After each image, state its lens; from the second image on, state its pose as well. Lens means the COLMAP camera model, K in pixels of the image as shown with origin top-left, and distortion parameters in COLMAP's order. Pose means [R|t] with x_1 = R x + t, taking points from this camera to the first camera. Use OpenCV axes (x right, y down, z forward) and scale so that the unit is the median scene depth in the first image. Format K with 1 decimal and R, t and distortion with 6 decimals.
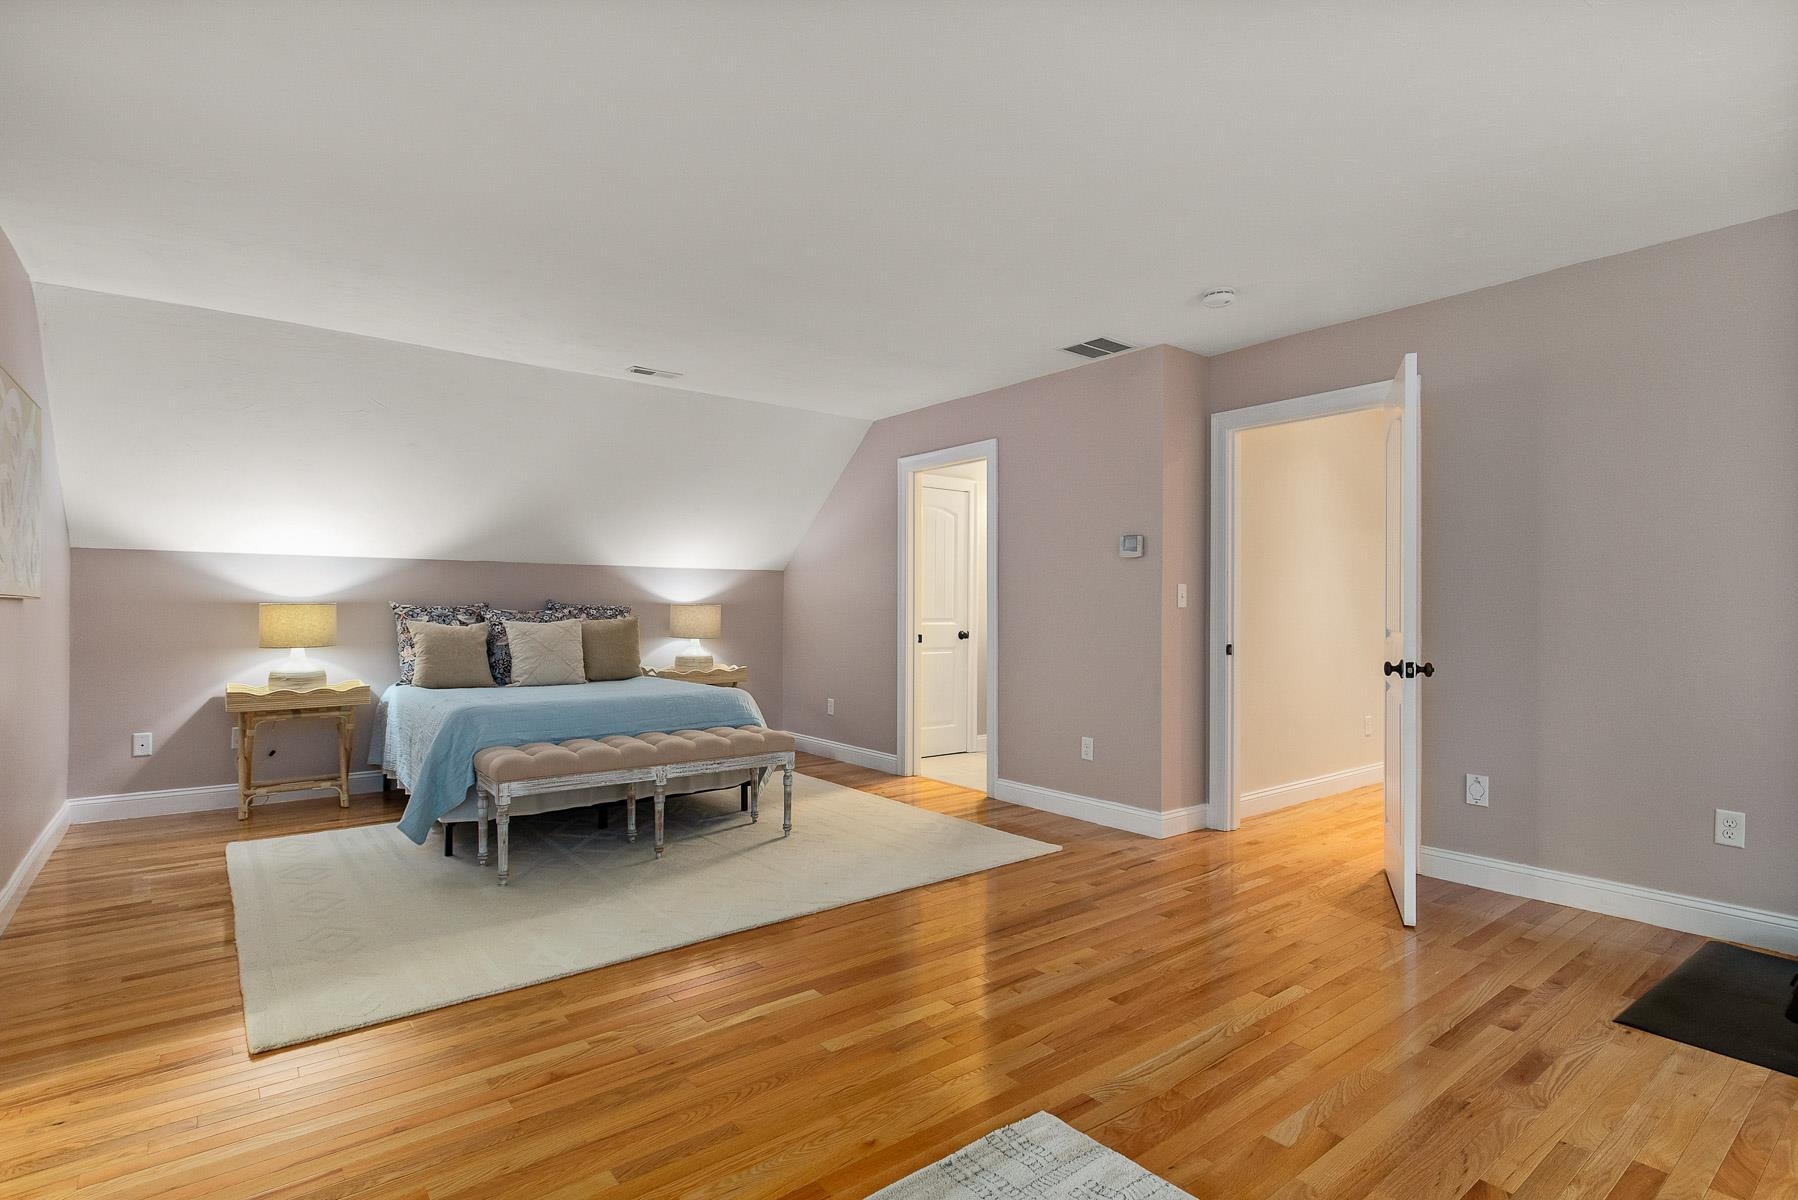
lens RADIAL K [[880.8, 0, 890.9], [0, 880.8, 608.4], [0, 0, 1]] dist [0.002230, -0.000048]
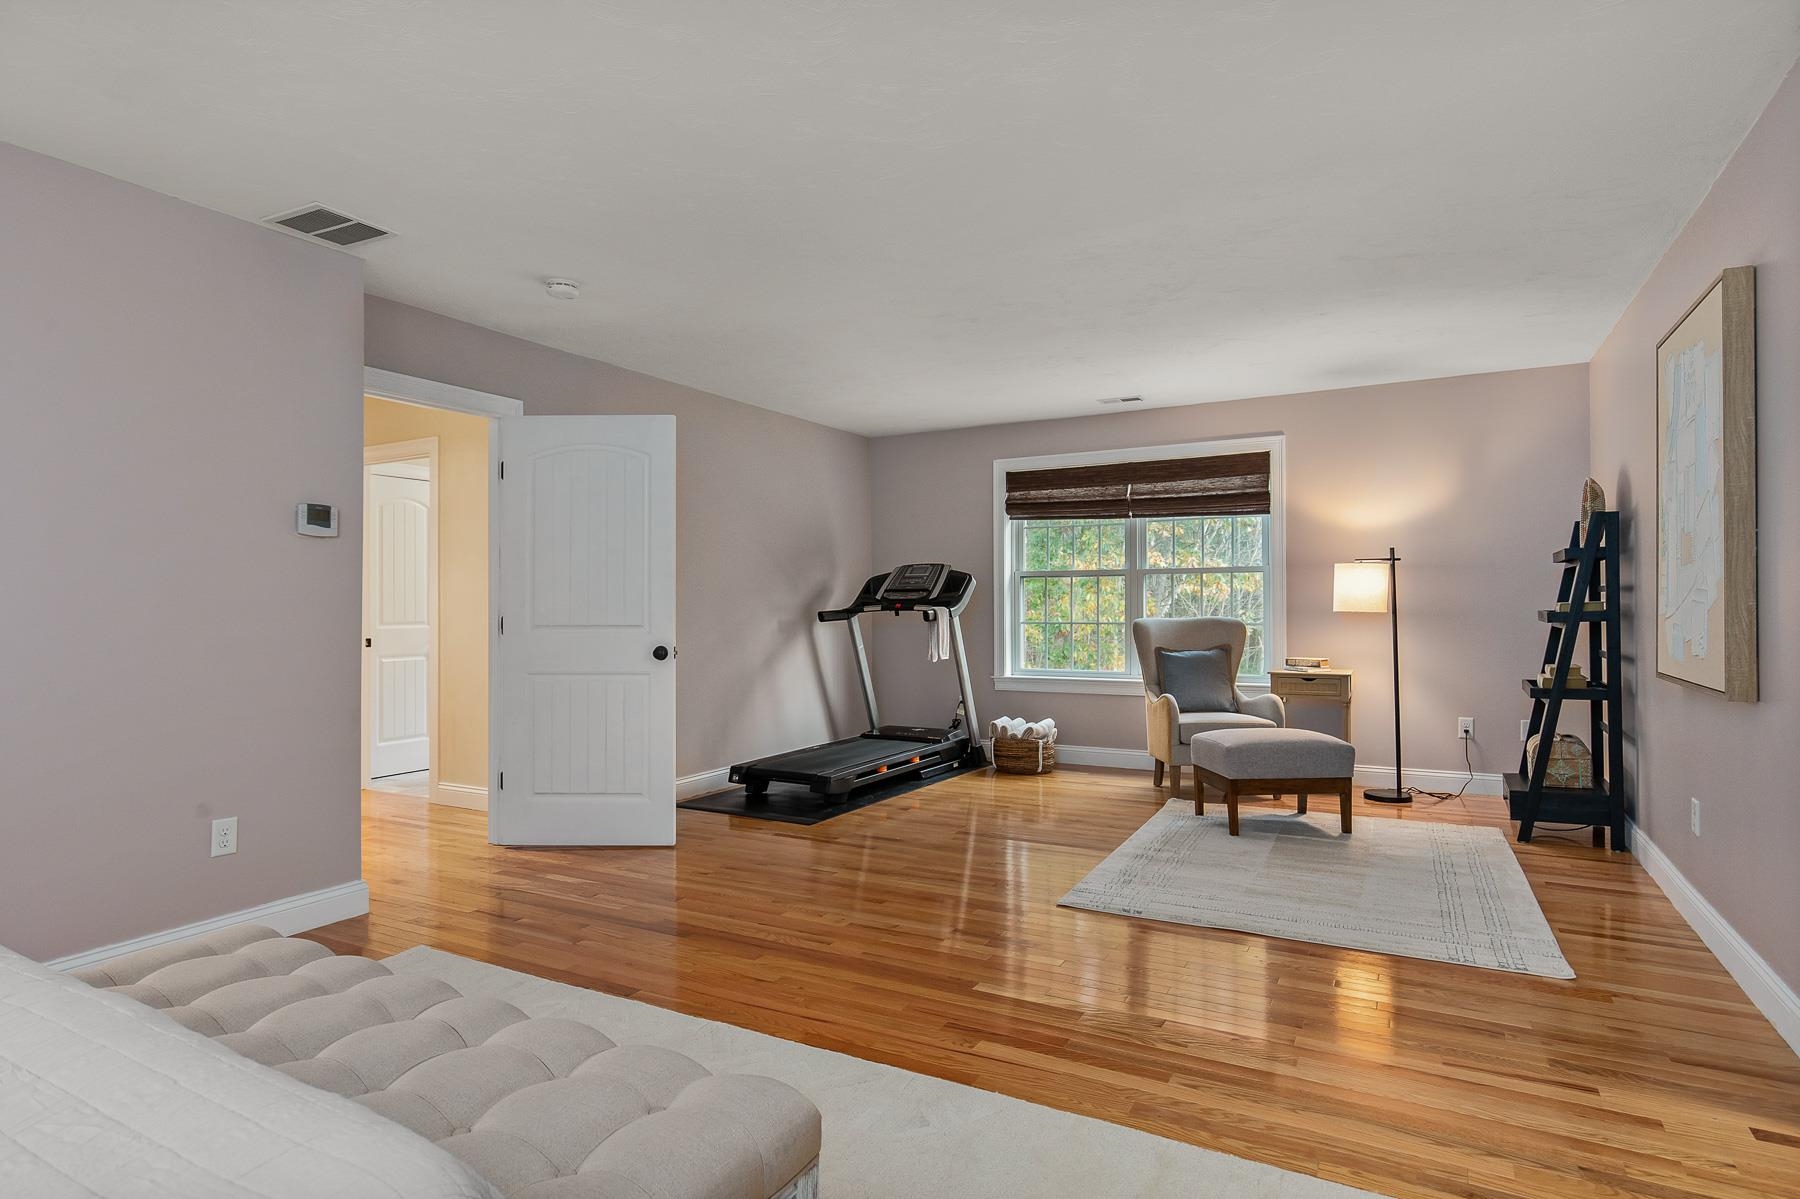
lens RADIAL K [[996.5, 0, 896.3], [0, 996.5, 595.3], [0, 0, 1]] dist [-0.025901, -0.000306]
pose [[-0.397693, 0.006793, 0.917493, -0.824946], [0.012415, 0.999921, -0.002022, -0.003243], [-0.917434, 0.010586, -0.397746, 1.168284]]
